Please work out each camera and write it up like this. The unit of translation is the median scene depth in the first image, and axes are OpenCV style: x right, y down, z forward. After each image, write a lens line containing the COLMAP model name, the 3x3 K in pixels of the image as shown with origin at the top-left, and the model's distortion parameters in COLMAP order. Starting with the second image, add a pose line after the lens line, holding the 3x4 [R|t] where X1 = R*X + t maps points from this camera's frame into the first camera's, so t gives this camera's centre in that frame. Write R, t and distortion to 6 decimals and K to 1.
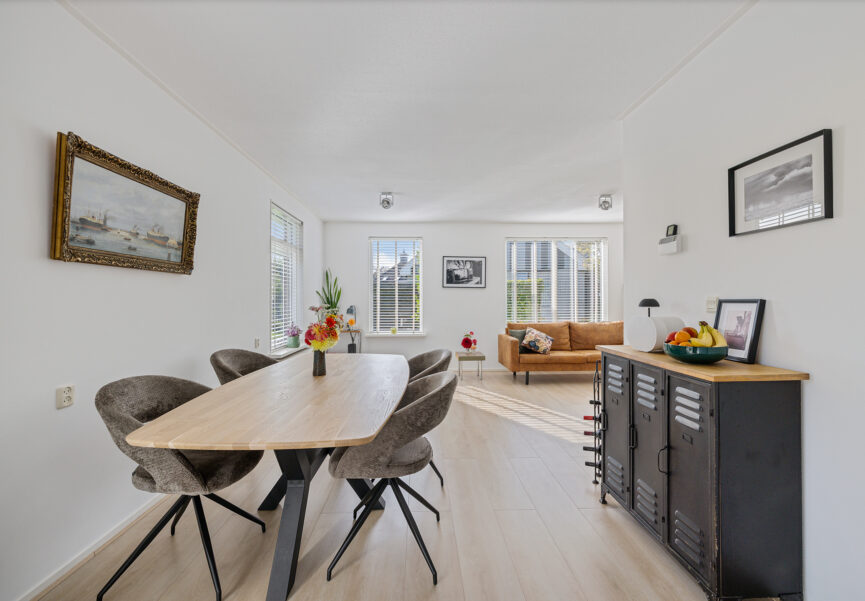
lens RADIAL K [[380.1, 0, 429.6], [0, 380.1, 299.2], [0, 0, 1]] dist [0.000193, 0.000526]
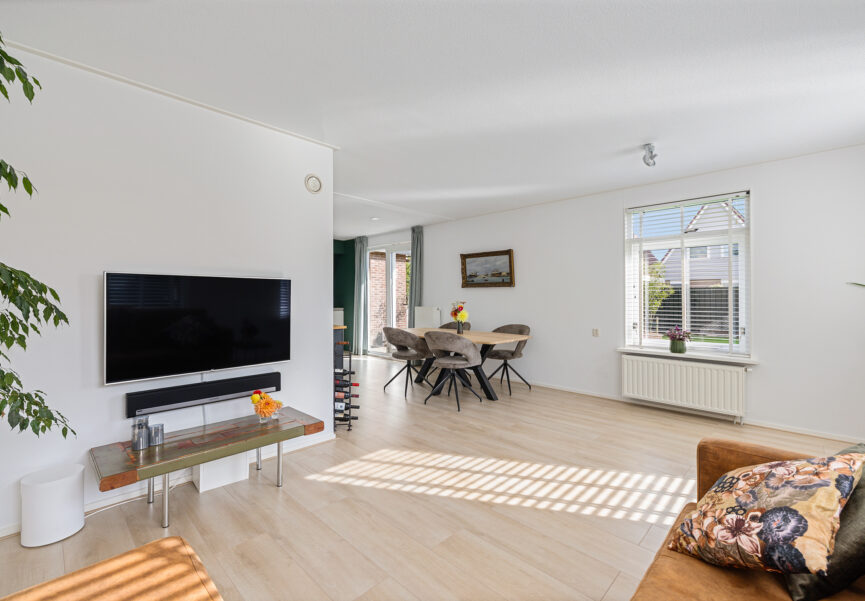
lens RADIAL K [[380.1, 0, 433.1], [0, 380.1, 295.9], [0, 0, 1]] dist [0.000193, 0.000526]
pose [[-0.716348, -0.003835, -0.697733, 0.664494], [-0.000142, 0.999986, -0.005351, 0.000257], [0.697743, -0.003734, -0.716338, 1.230732]]
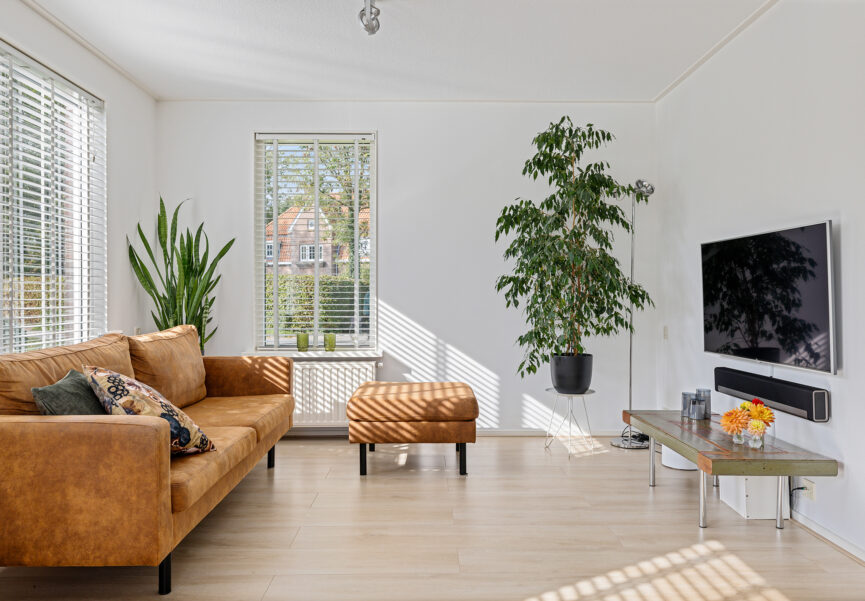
lens RADIAL K [[631.1, 0, 431.5], [0, 631.1, 295.1], [0, 0, 1]] dist [0.003681, -0.001028]
pose [[0.020451, 0.005686, 0.999775, -0.183250], [-0.001733, 0.999983, -0.005652, 0.036879], [-0.999789, -0.001617, 0.020461, 0.956687]]
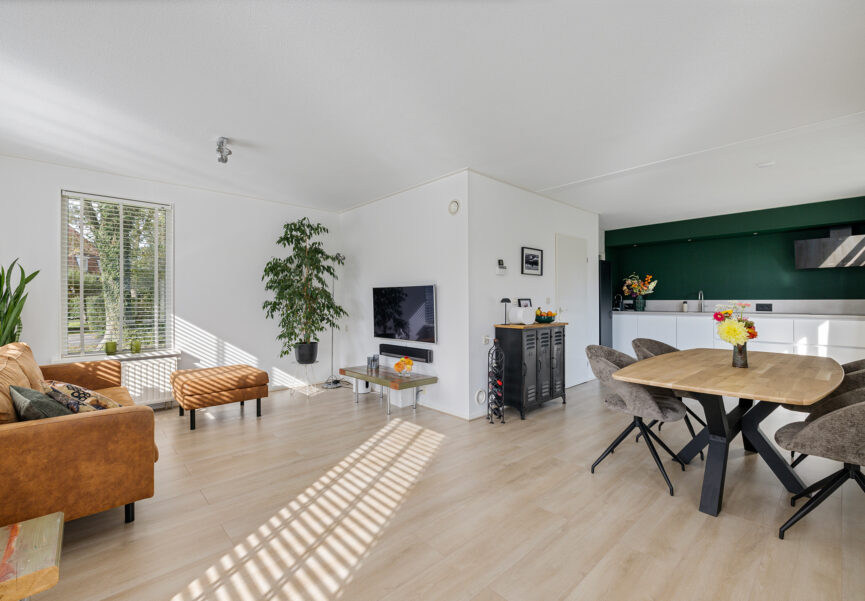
lens RADIAL K [[380.1, 0, 427.0], [0, 380.1, 299.6], [0, 0, 1]] dist [0.000193, 0.000526]
pose [[-0.649230, 0.006960, 0.760560, -0.268994], [0.003091, 0.999974, -0.006513, 0.006809], [-0.760586, -0.001878, -0.649235, 1.196557]]
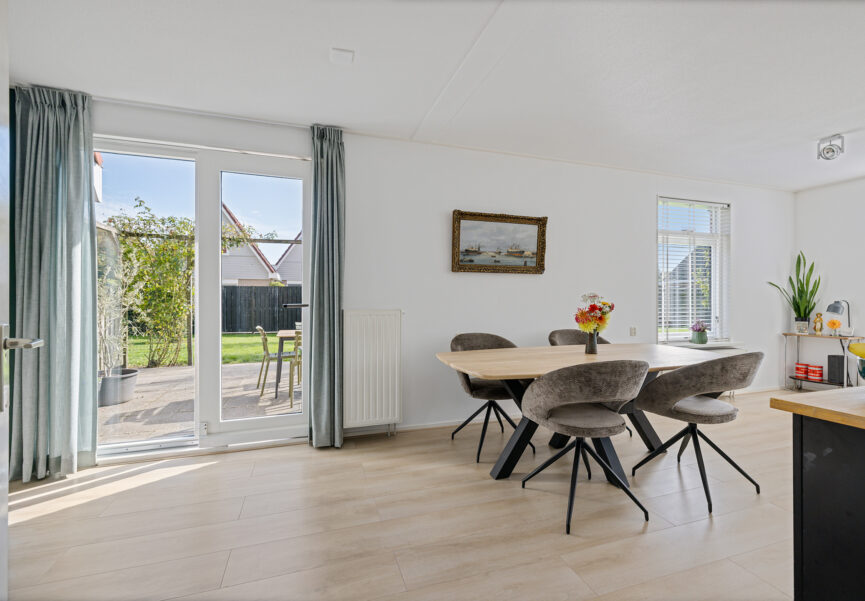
lens RADIAL K [[380.1, 0, 431.0], [0, 380.1, 298.2], [0, 0, 1]] dist [0.000193, 0.000526]
pose [[0.286324, 0.000894, -0.958132, 0.347164], [0.001283, 0.999998, 0.001316, 0.013621], [0.958132, -0.001606, 0.286323, 0.098553]]
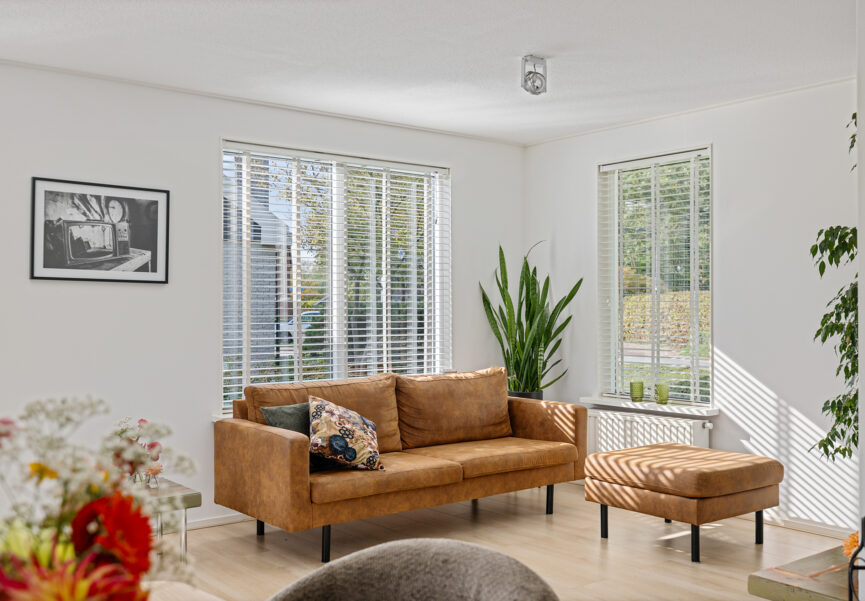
lens RADIAL K [[895.5, 0, 417.4], [0, 895.5, 296.8], [0, 0, 1]] dist [-0.014935, 0.000000]
pose [[0.810539, 0.011211, 0.585577, -0.189627], [-0.002975, 0.999883, -0.015024, -0.009099], [-0.585677, 0.010436, 0.810477, 0.324959]]
